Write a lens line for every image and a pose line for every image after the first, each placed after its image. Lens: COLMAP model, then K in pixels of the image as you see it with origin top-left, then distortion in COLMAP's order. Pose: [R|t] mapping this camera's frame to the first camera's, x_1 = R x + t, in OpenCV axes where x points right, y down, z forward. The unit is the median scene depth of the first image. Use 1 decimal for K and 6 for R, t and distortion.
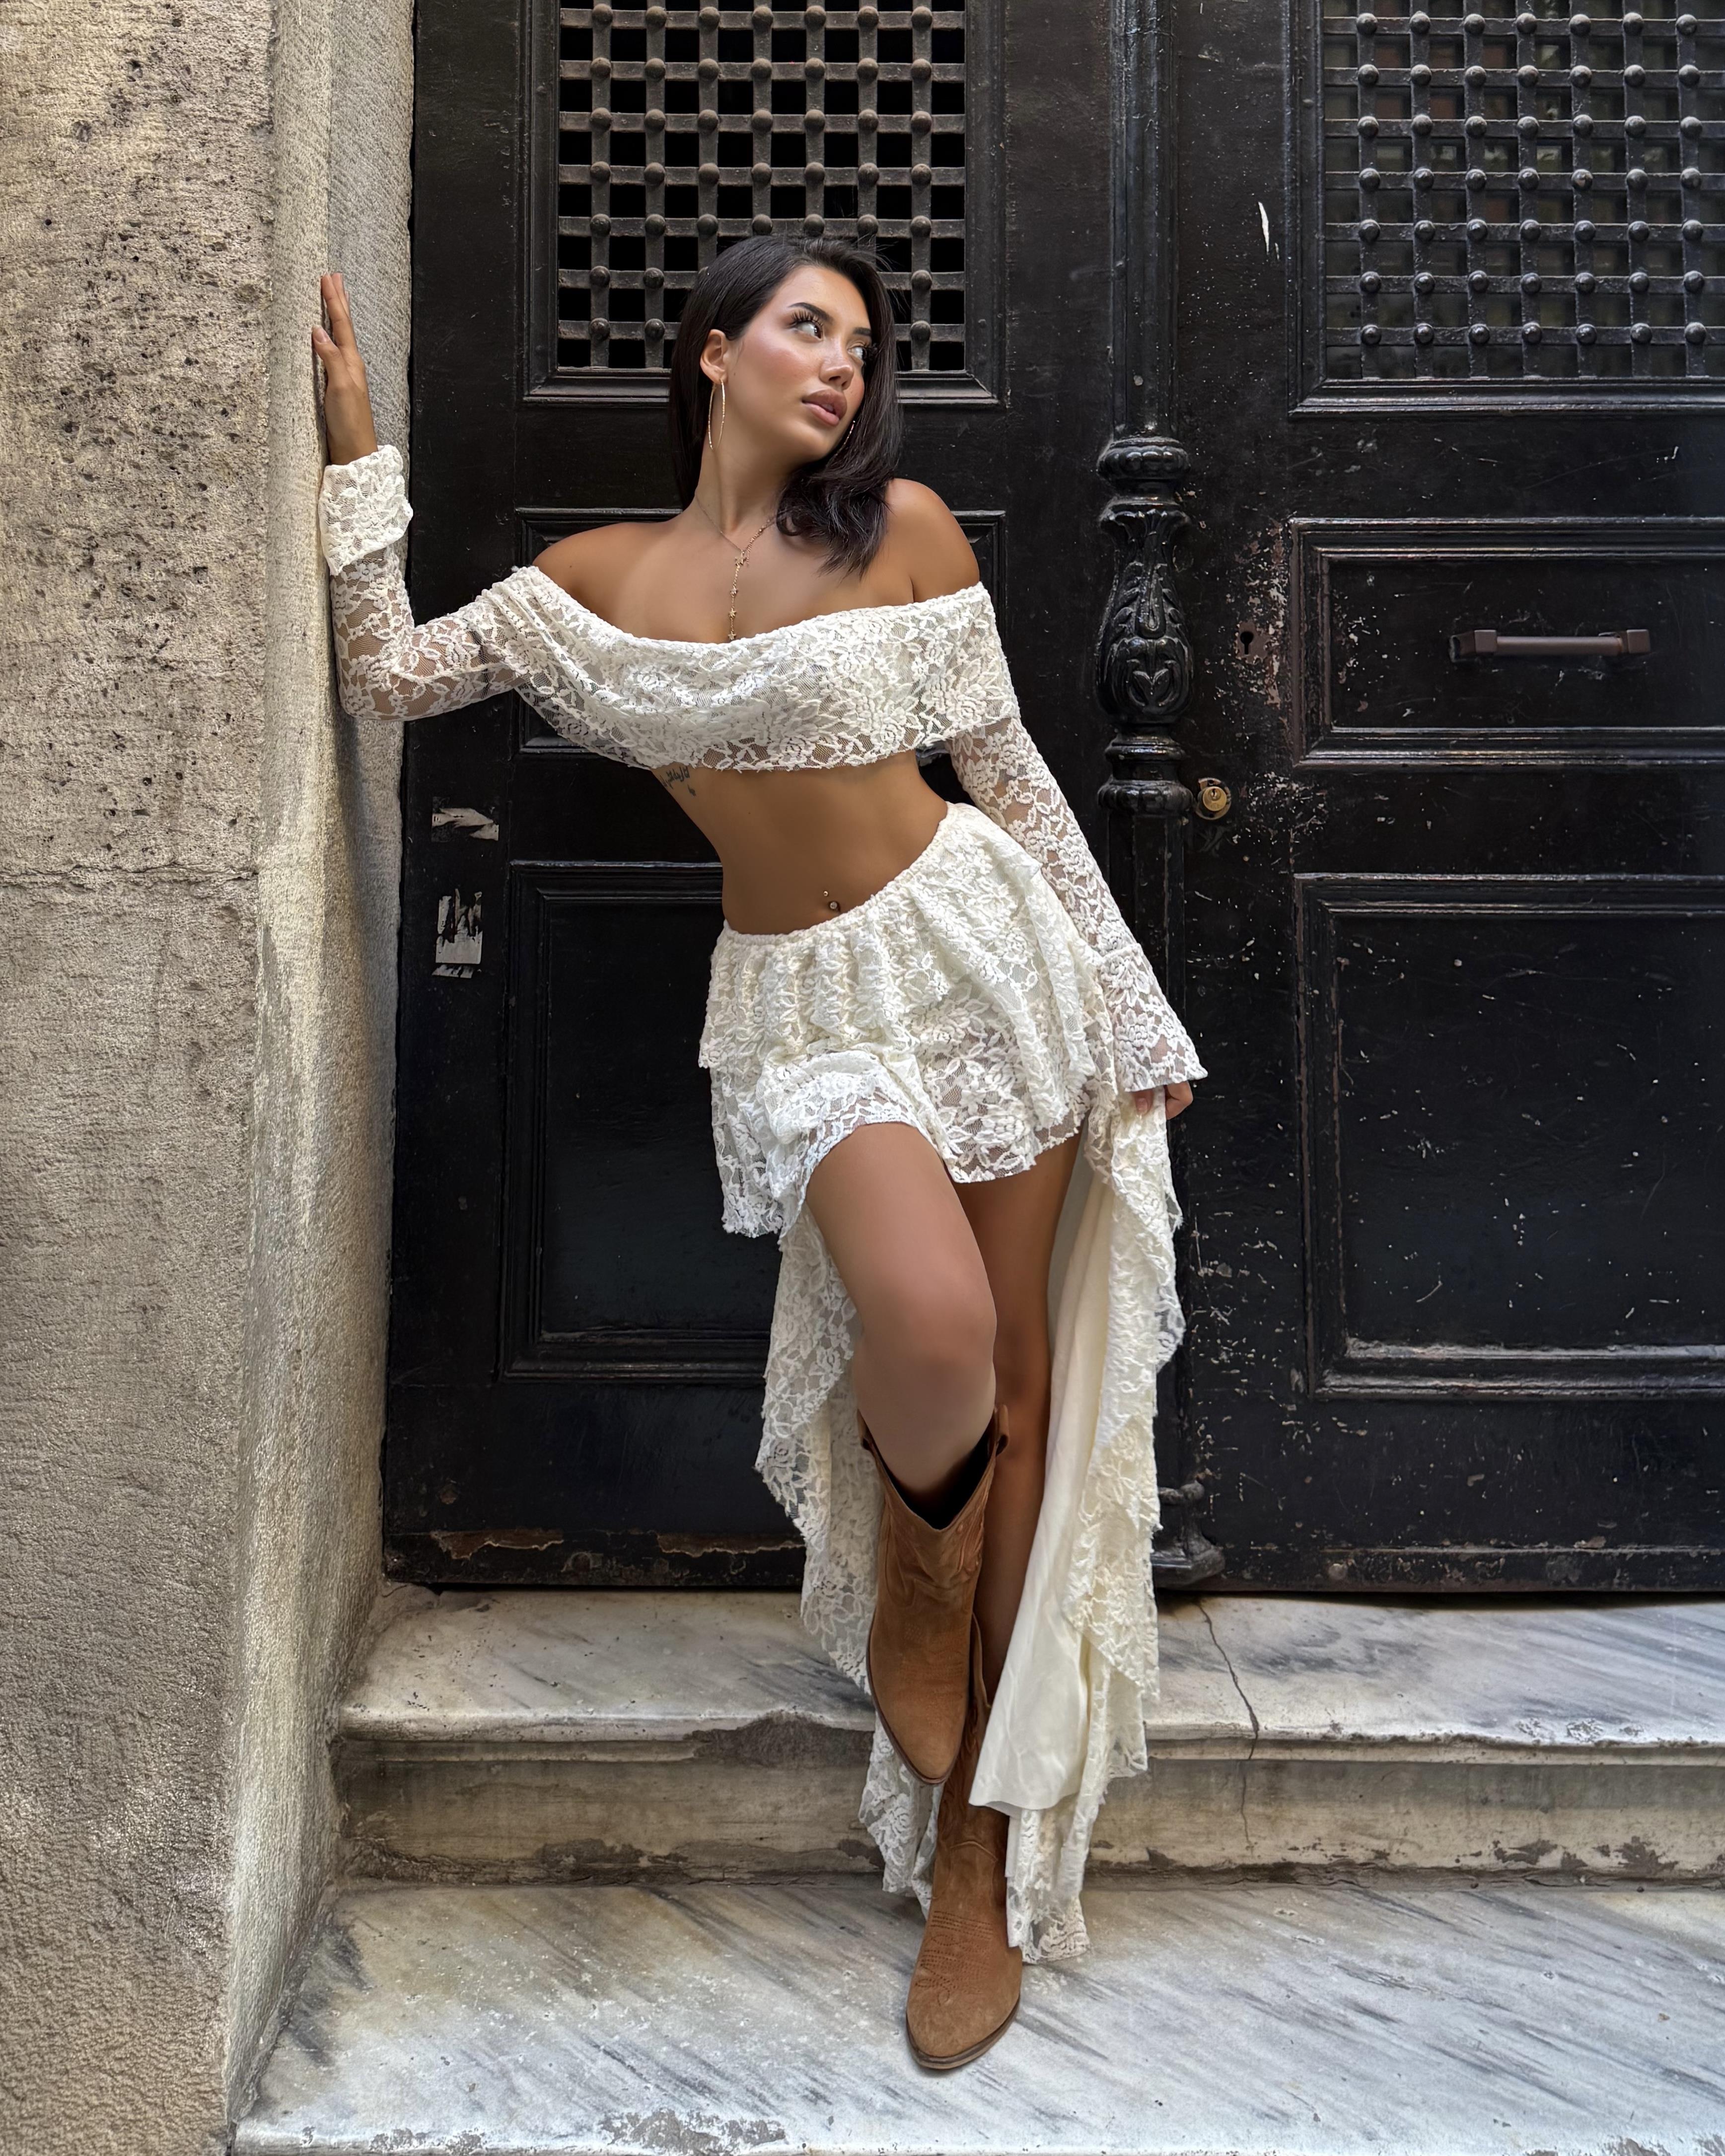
lens RADIAL K [[2202.2, 0, 883.8], [0, 2202.2, 670.1], [0, 0, 1]] dist [-0.015618, 0.000000]
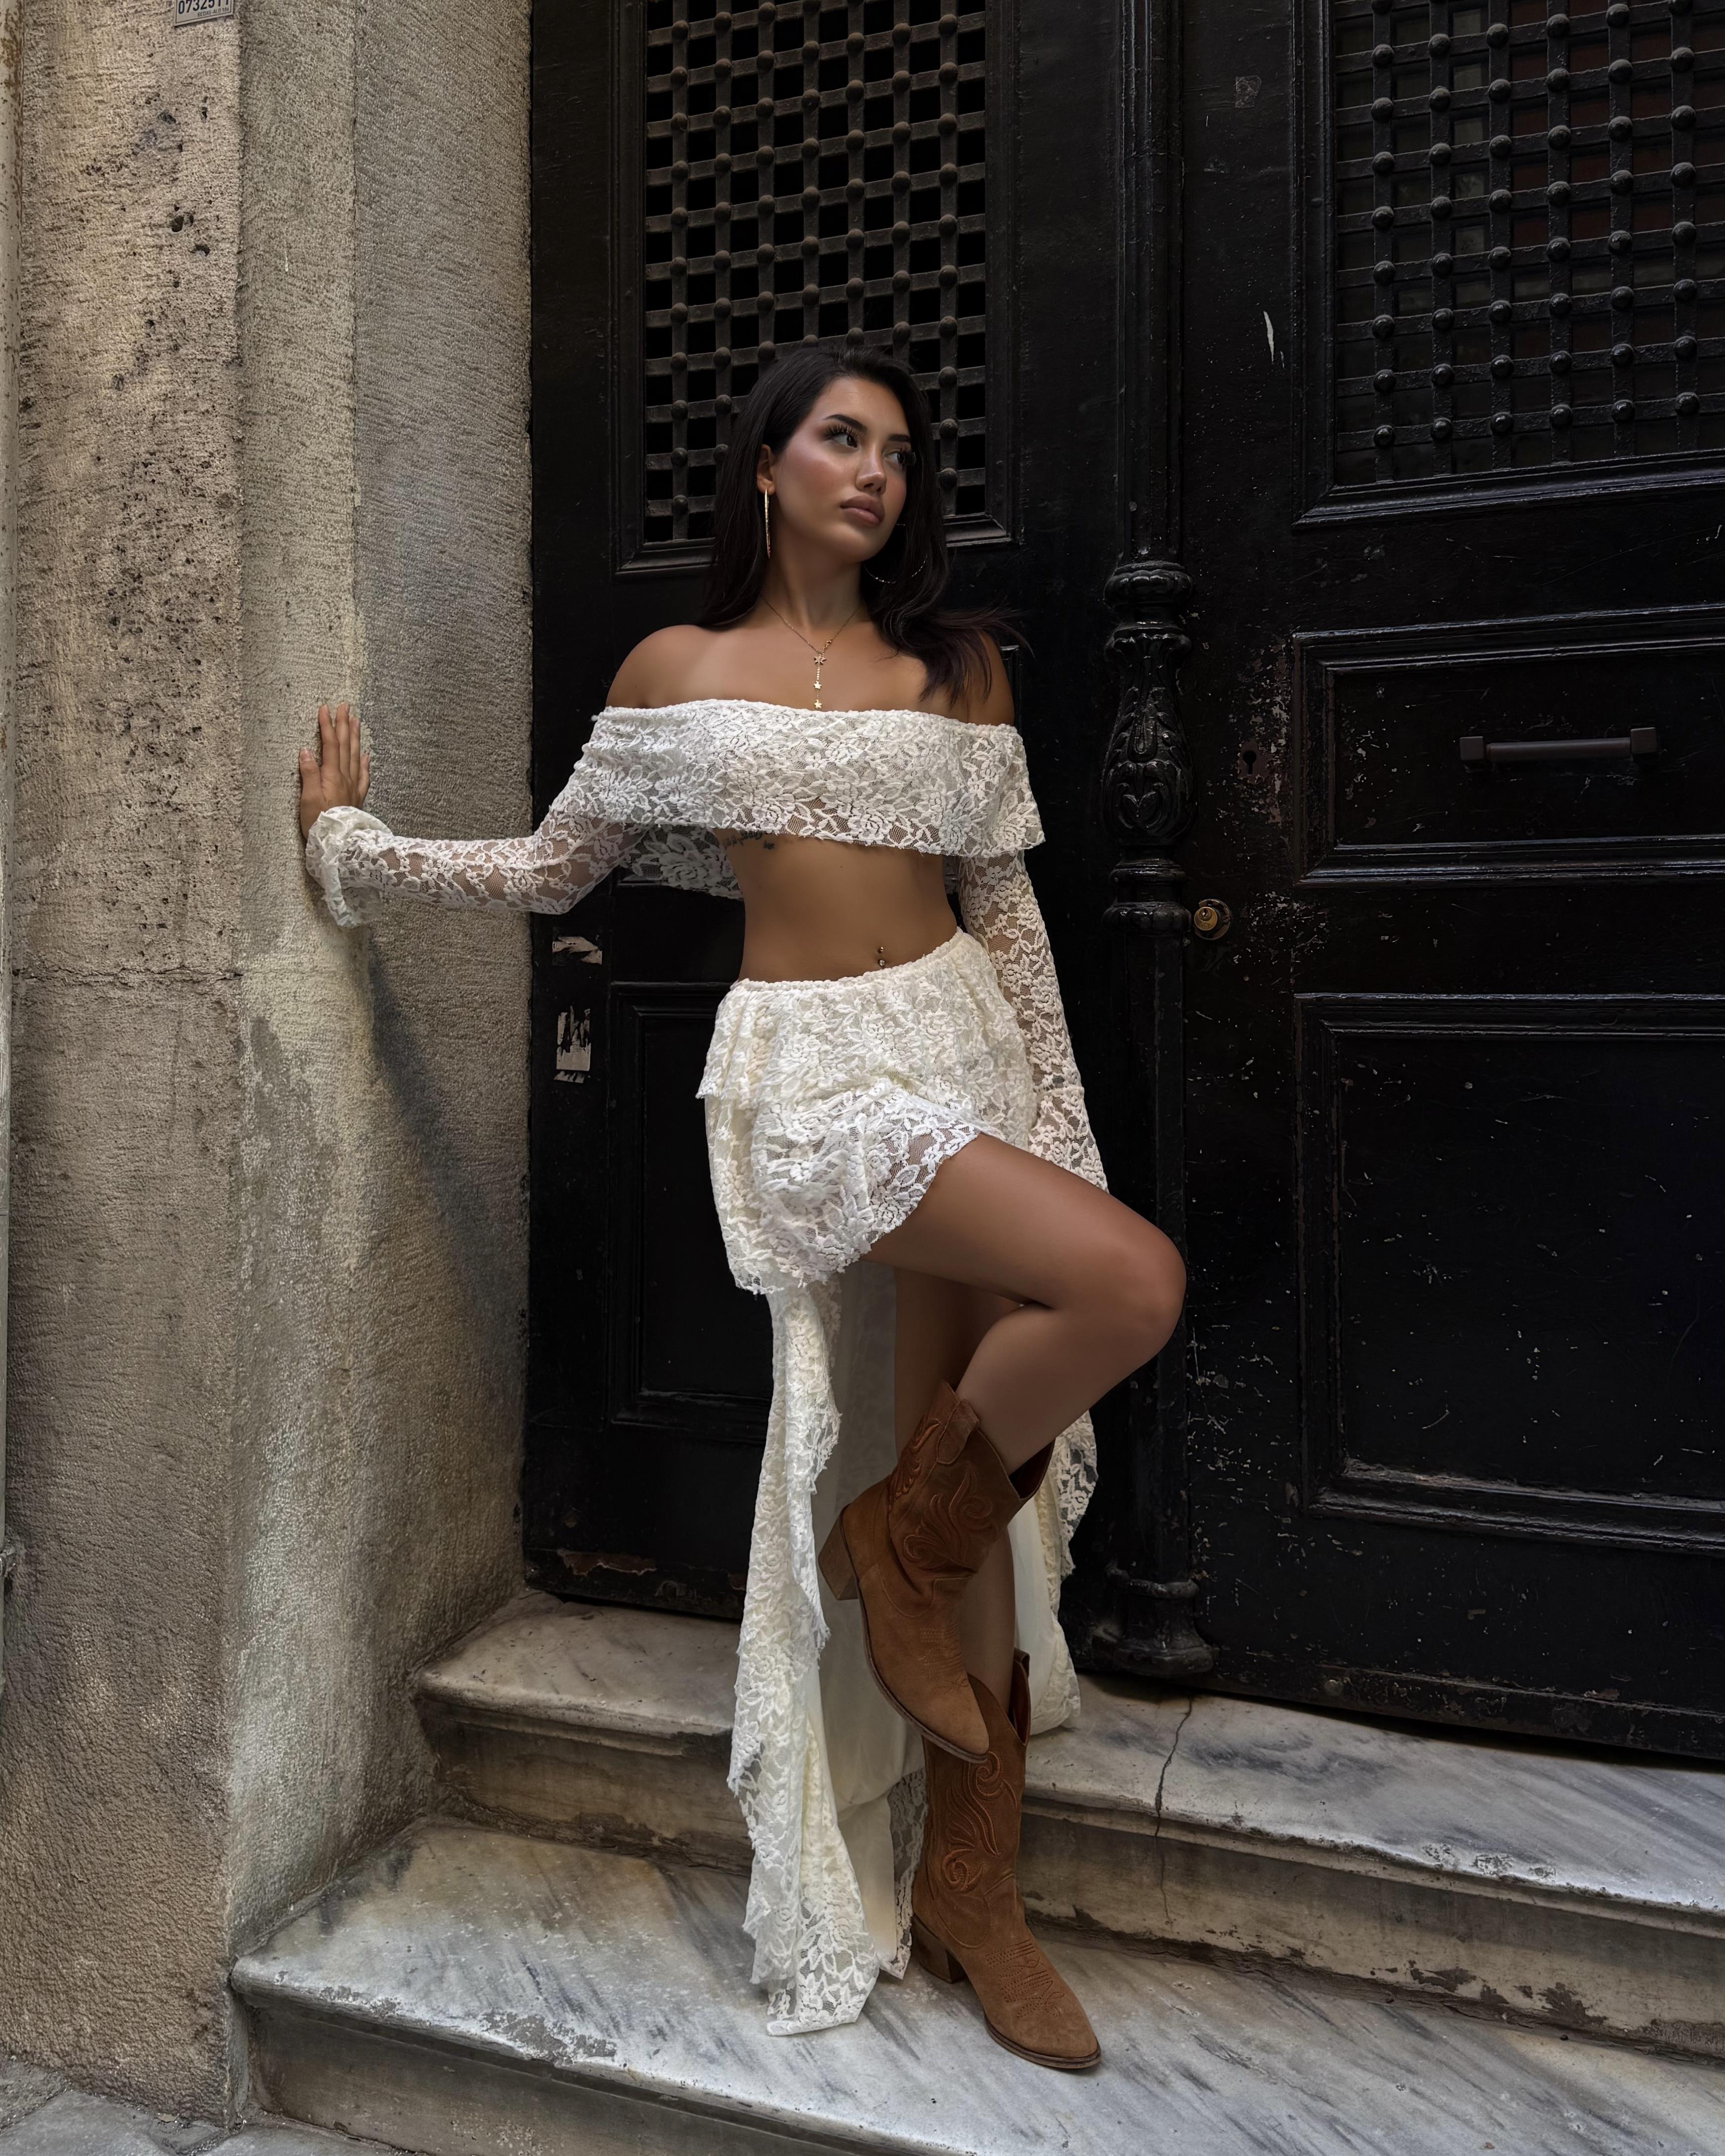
lens RADIAL K [[2202.2, 0, 824.8], [0, 2202.2, 968.4], [0, 0, 1]] dist [-0.015618, 0.000000]
pose [[0.909547, -0.002920, -0.415590, 0.412134], [0.024021, 0.998673, 0.045554, 0.031883], [0.414905, -0.051416, 0.908411, 0.010793]]
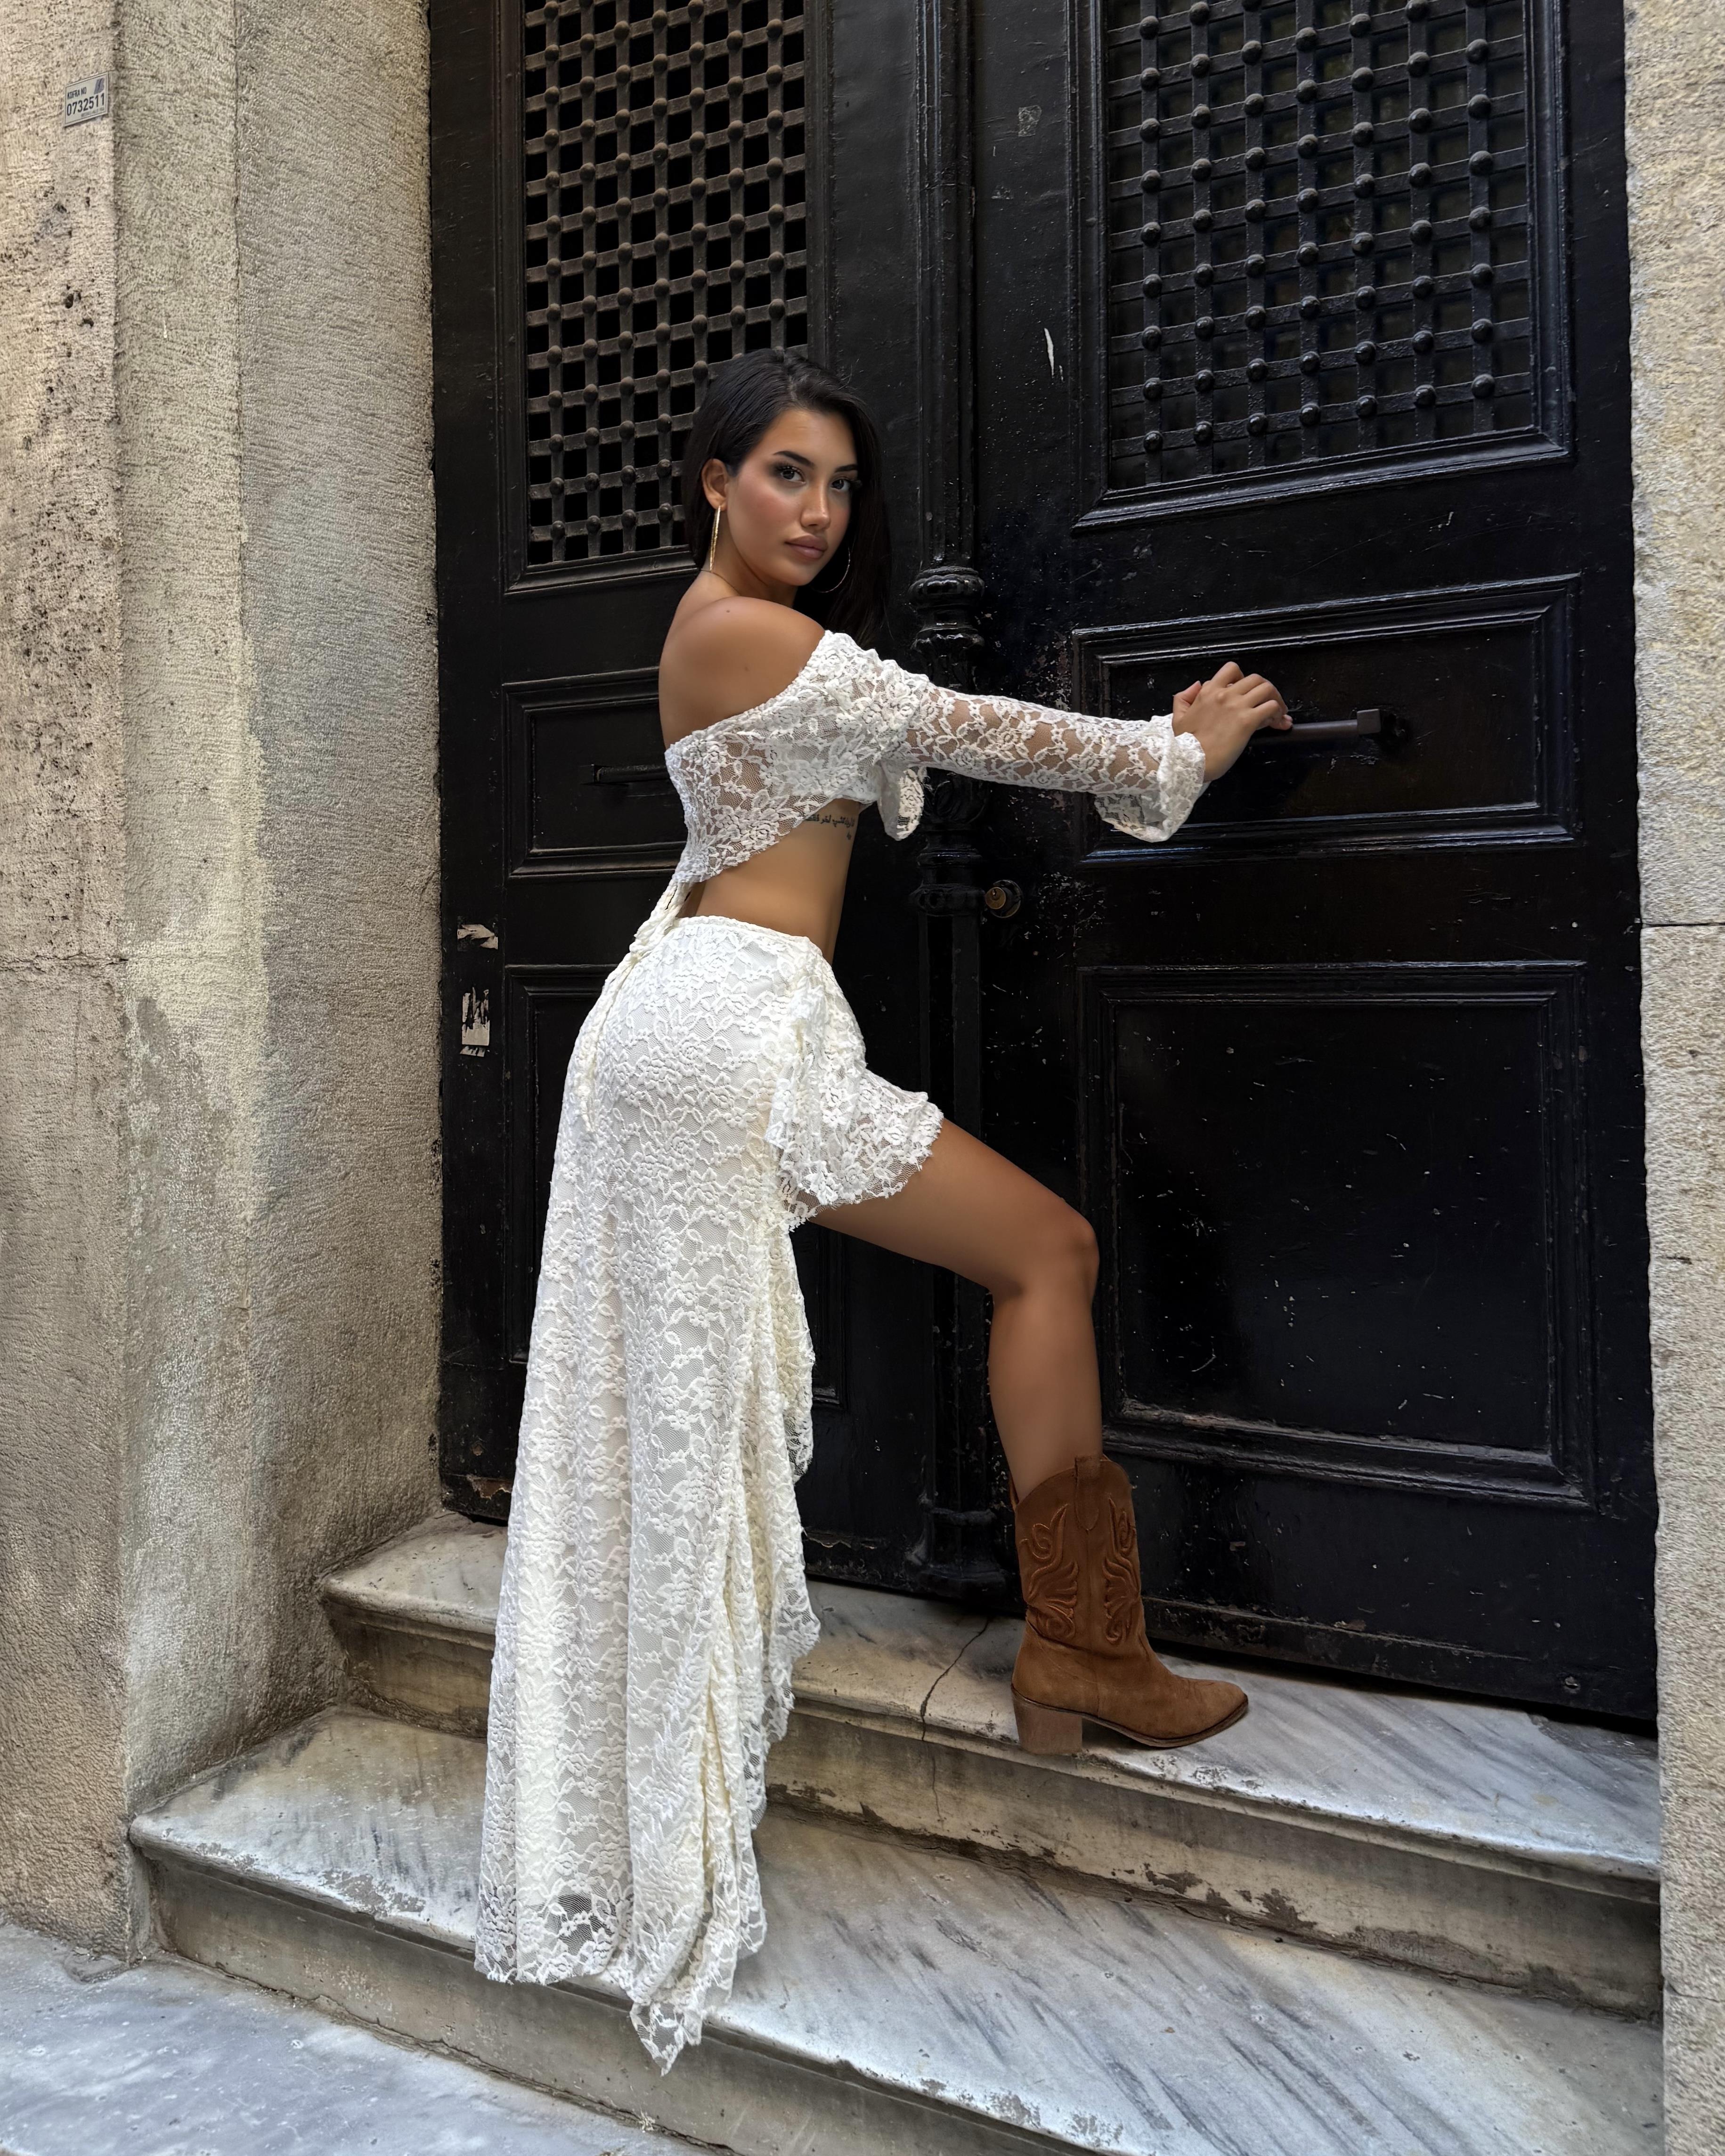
lens RADIAL K [[2090.7, 0, 776.2], [0, 2090.7, 1001.9], [0, 0, 1]] dist [-0.014987, 0.000000]
pose [[0.845339, -0.002967, -0.534222, 0.611744], [0.040607, 0.997448, 0.058716, 0.045450], [0.532685, -0.071328, 0.843302, 0.071489]]
